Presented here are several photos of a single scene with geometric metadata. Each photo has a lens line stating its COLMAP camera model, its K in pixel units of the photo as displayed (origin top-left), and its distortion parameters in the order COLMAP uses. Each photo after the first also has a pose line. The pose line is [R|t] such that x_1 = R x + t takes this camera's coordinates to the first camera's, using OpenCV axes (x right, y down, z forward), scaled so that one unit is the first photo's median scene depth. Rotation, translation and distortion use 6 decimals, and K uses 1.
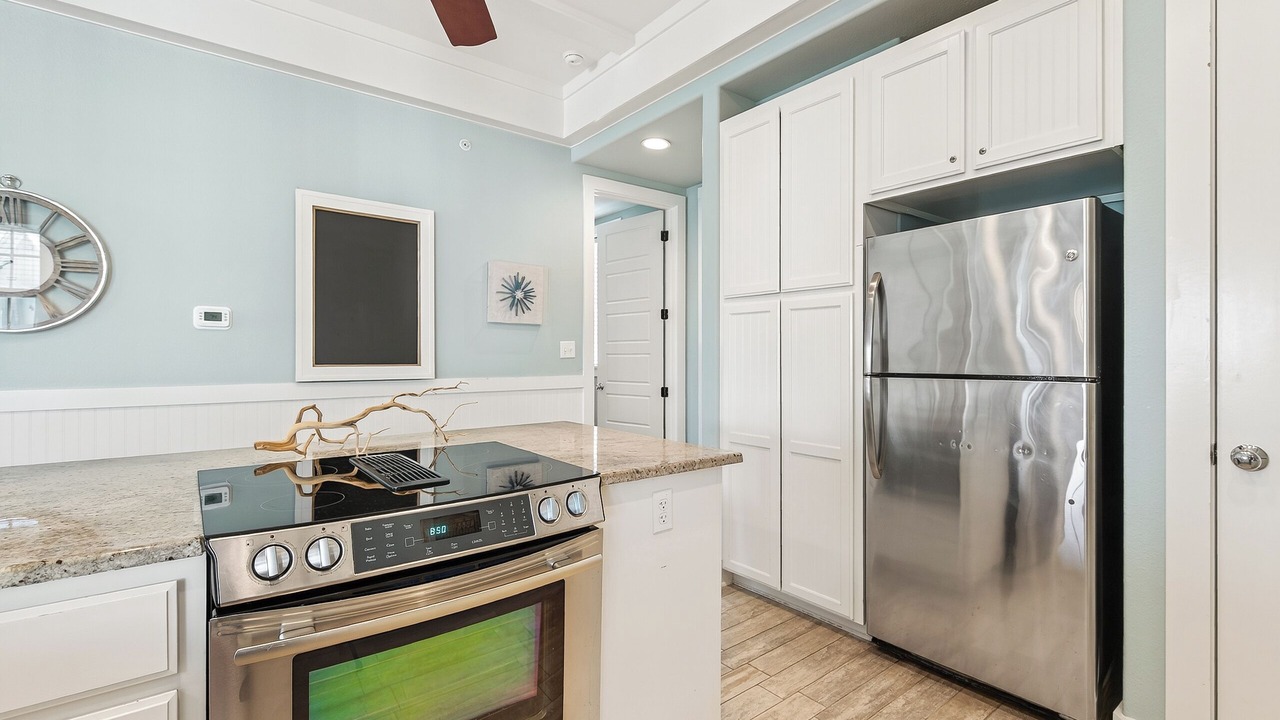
lens RADIAL K [[578.0, 0, 646.6], [0, 578.0, 359.0], [0, 0, 1]] dist [0.010142, -0.001388]
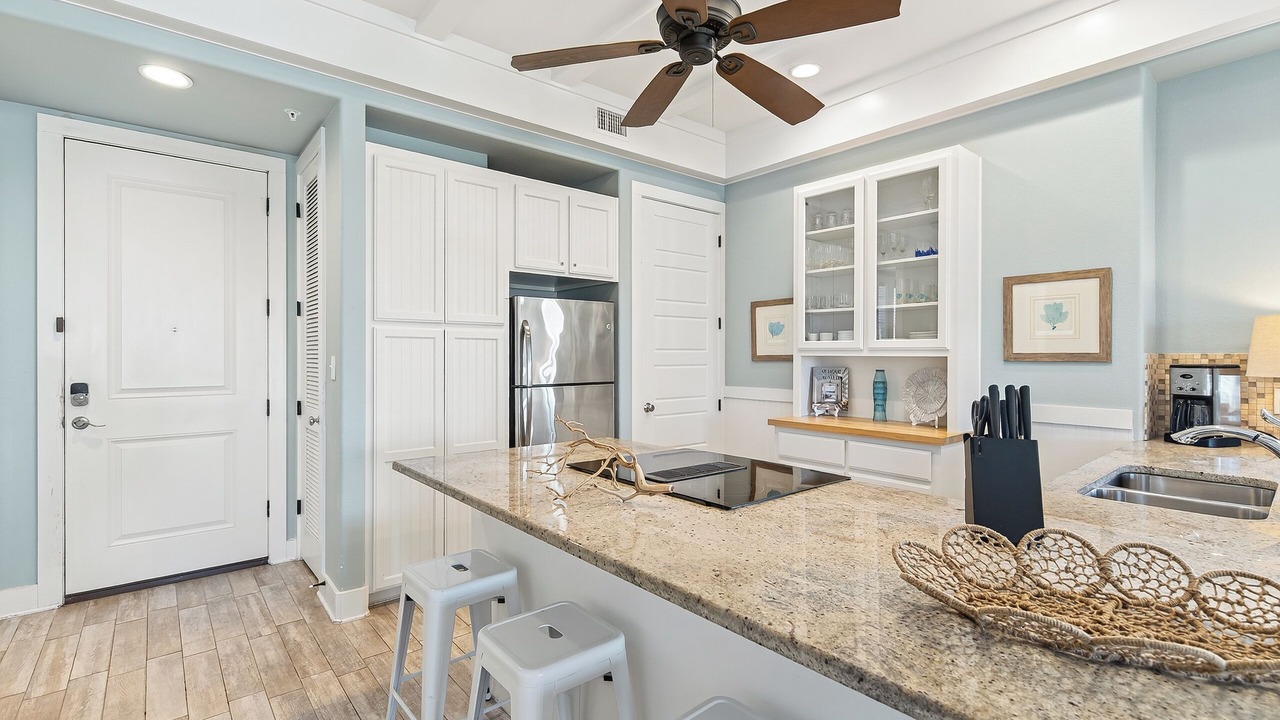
lens RADIAL K [[578.0, 0, 642.1], [0, 578.0, 354.6], [0, 0, 1]] dist [0.010142, -0.001388]
pose [[-0.027414, -0.001810, 0.999623, -1.108989], [0.003216, 0.999993, 0.001899, -0.056828], [-0.999619, 0.003267, -0.027408, 0.703863]]
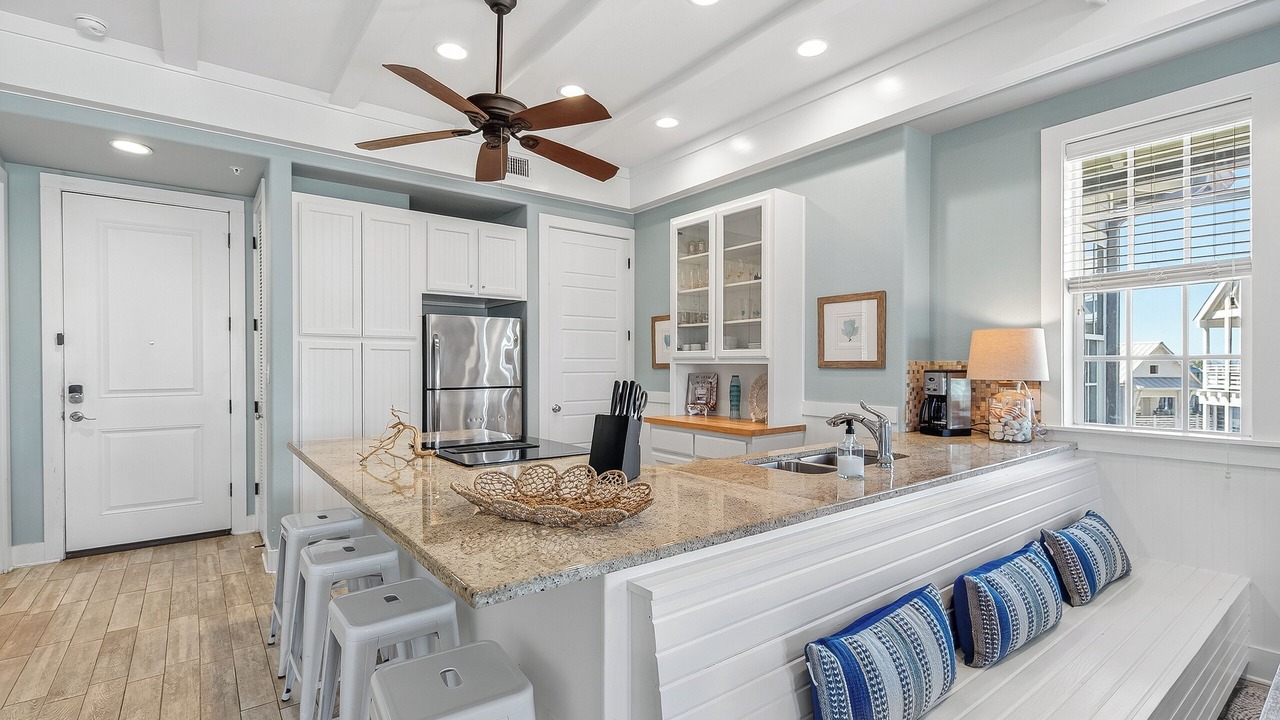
lens RADIAL K [[578.0, 0, 638.6], [0, 578.0, 369.6], [0, 0, 1]] dist [0.010142, -0.001388]
pose [[0.013903, -0.010747, 0.999846, -1.396360], [0.003756, 0.999936, 0.010696, -0.050466], [-0.999896, 0.003607, 0.013943, 0.310528]]
